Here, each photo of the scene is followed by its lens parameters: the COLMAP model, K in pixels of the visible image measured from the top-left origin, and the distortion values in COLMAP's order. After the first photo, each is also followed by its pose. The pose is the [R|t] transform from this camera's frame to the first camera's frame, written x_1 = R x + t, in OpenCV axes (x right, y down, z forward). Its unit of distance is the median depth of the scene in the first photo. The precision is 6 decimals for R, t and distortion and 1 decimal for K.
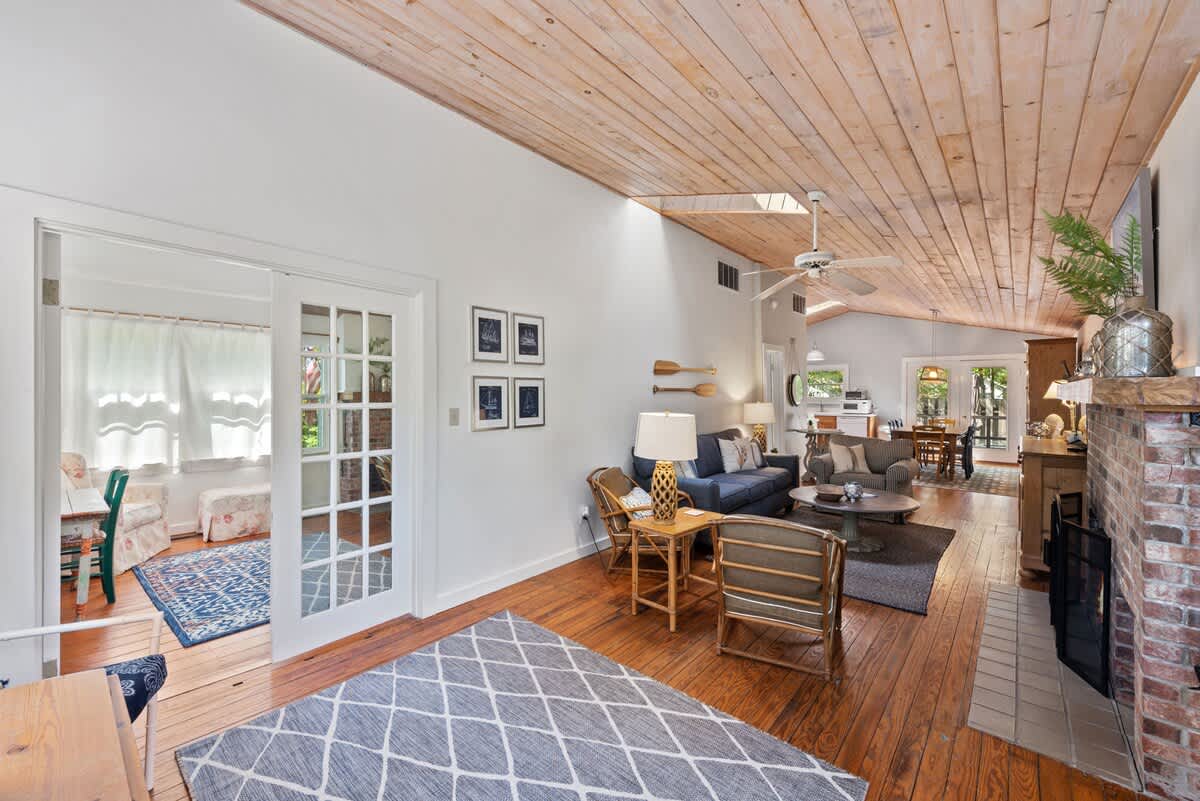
lens RADIAL K [[481.6, 0, 606.4], [0, 481.6, 402.2], [0, 0, 1]] dist [0.001318, -0.000145]
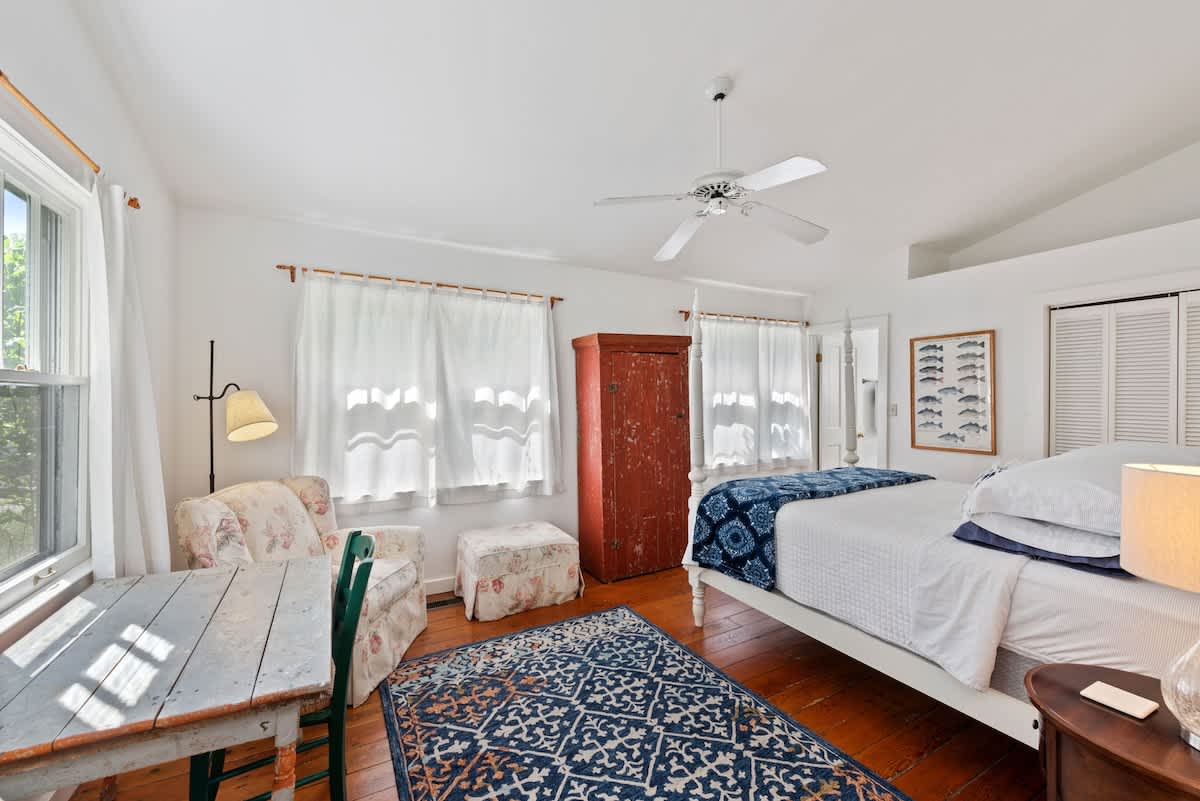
lens RADIAL K [[492.2, 0, 597.9], [0, 492.2, 404.0], [0, 0, 1]] dist [0.008531, -0.000492]
pose [[0.931796, 0.006969, -0.362916, -0.427484], [-0.007673, 0.999970, -0.000499, -0.000250], [0.362902, 0.003250, 0.931822, 0.440213]]
